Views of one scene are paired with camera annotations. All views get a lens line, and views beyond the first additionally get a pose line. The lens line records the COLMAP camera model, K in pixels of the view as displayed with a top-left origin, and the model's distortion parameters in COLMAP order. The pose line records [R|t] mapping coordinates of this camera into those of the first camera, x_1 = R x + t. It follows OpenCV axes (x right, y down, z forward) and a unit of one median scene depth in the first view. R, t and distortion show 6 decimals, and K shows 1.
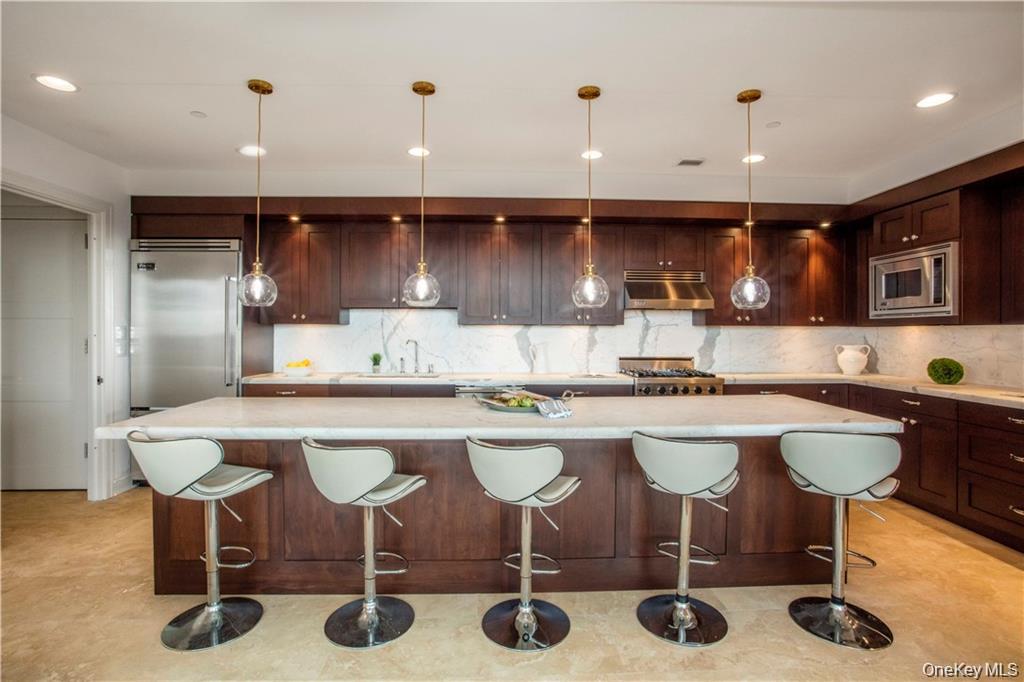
lens RADIAL K [[506.7, 0, 512.3], [0, 506.7, 334.0], [0, 0, 1]] dist [-0.034675, 0.001903]
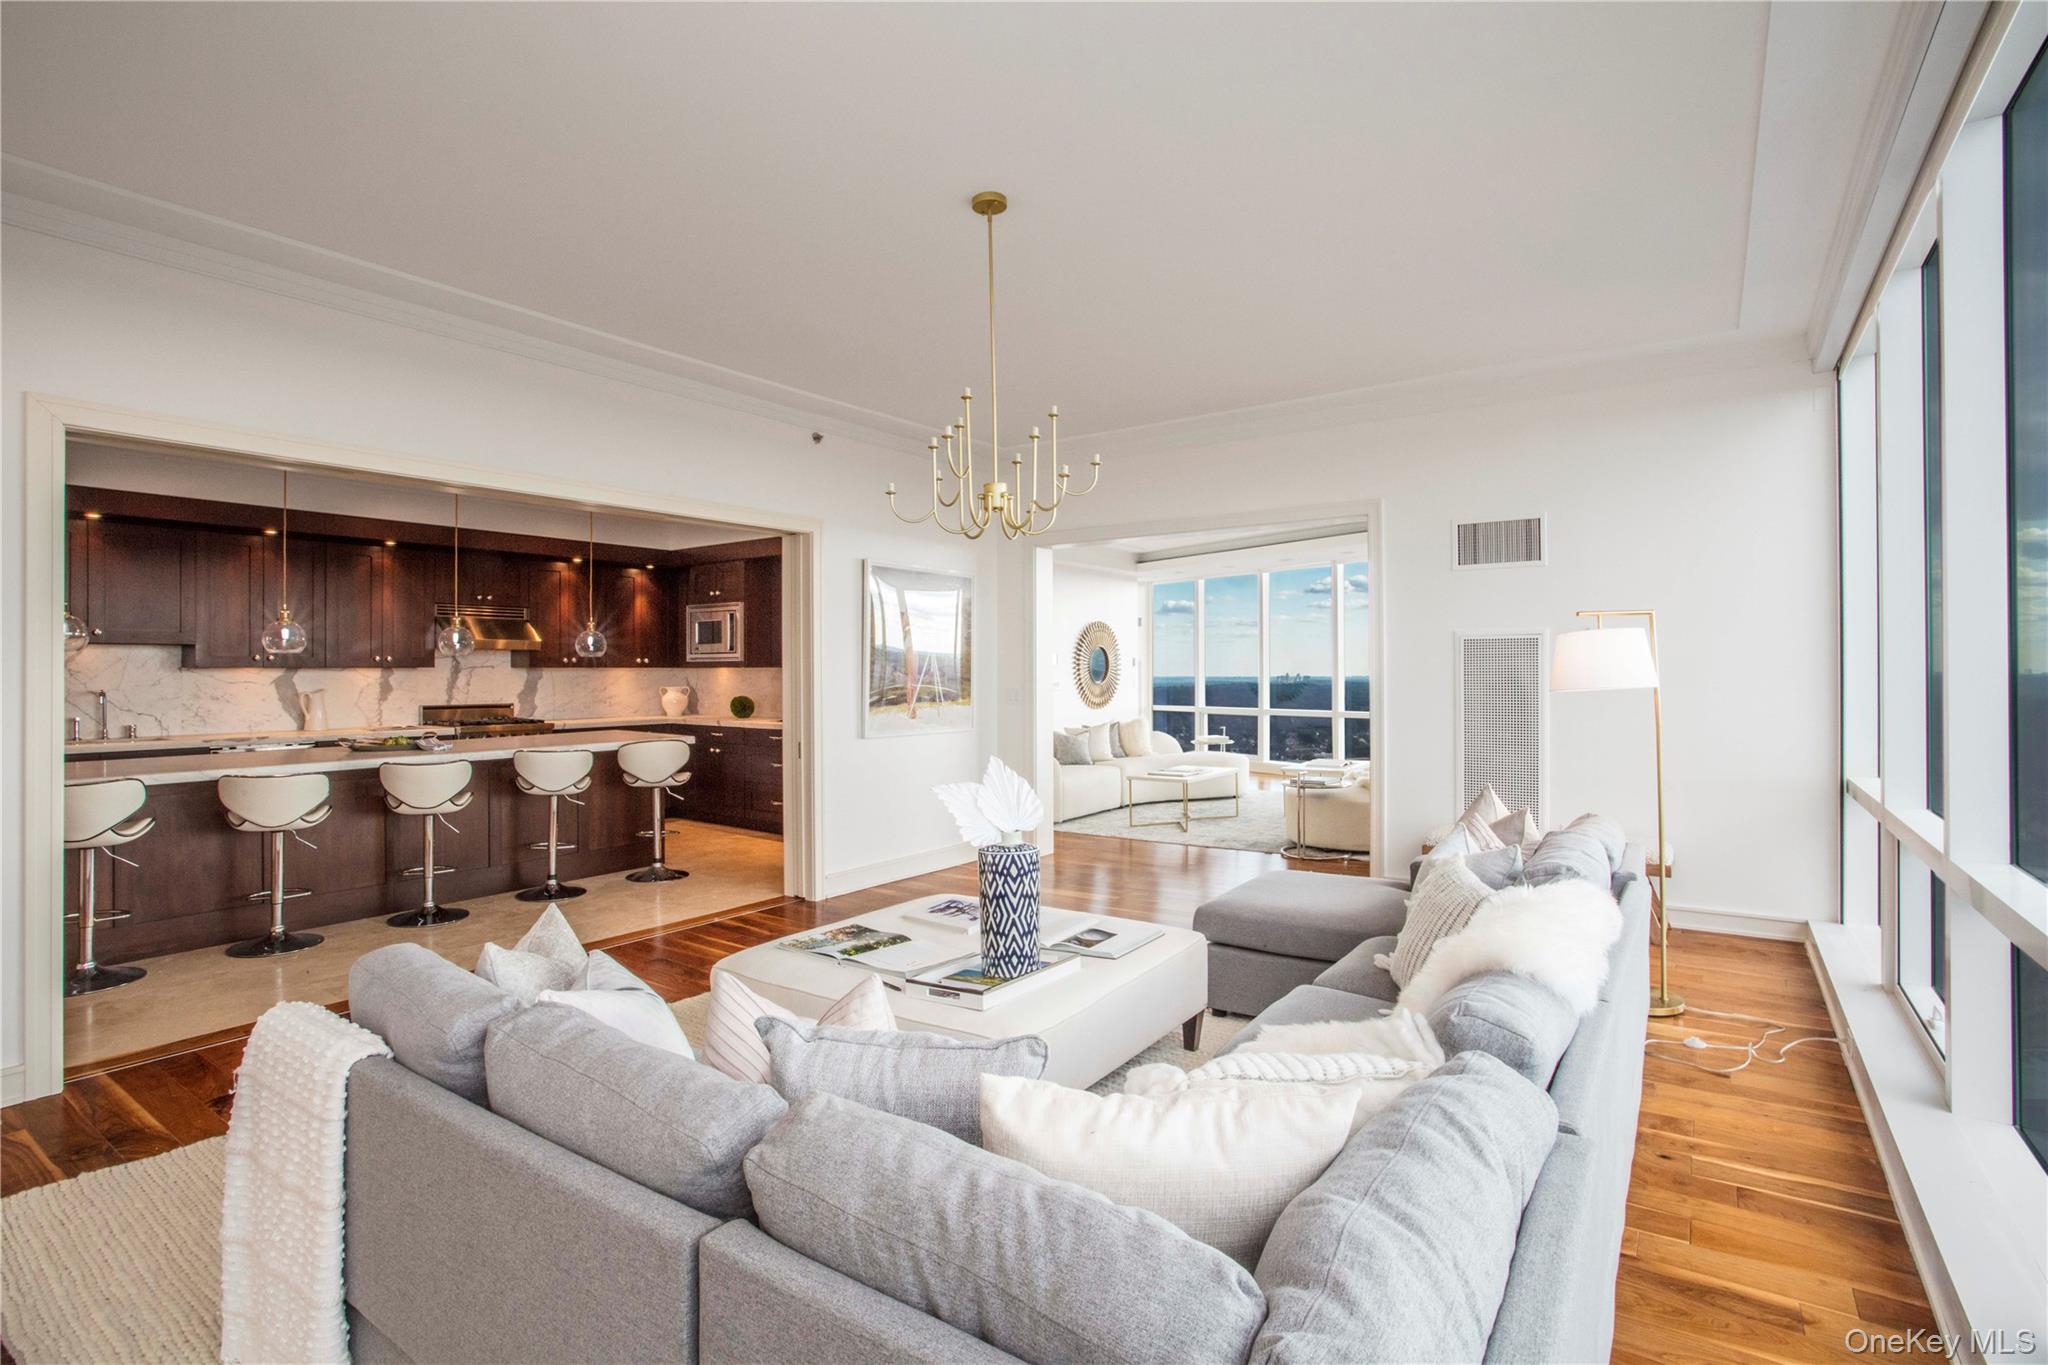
lens RADIAL K [[1013.5, 0, 1020.0], [0, 1013.5, 679.8], [0, 0, 1]] dist [-0.034675, 0.001903]
pose [[0.620405, -0.012184, 0.784187, -0.501969], [0.009547, 0.999923, 0.007983, -0.001134], [-0.784224, 0.002534, 0.620473, -0.840037]]
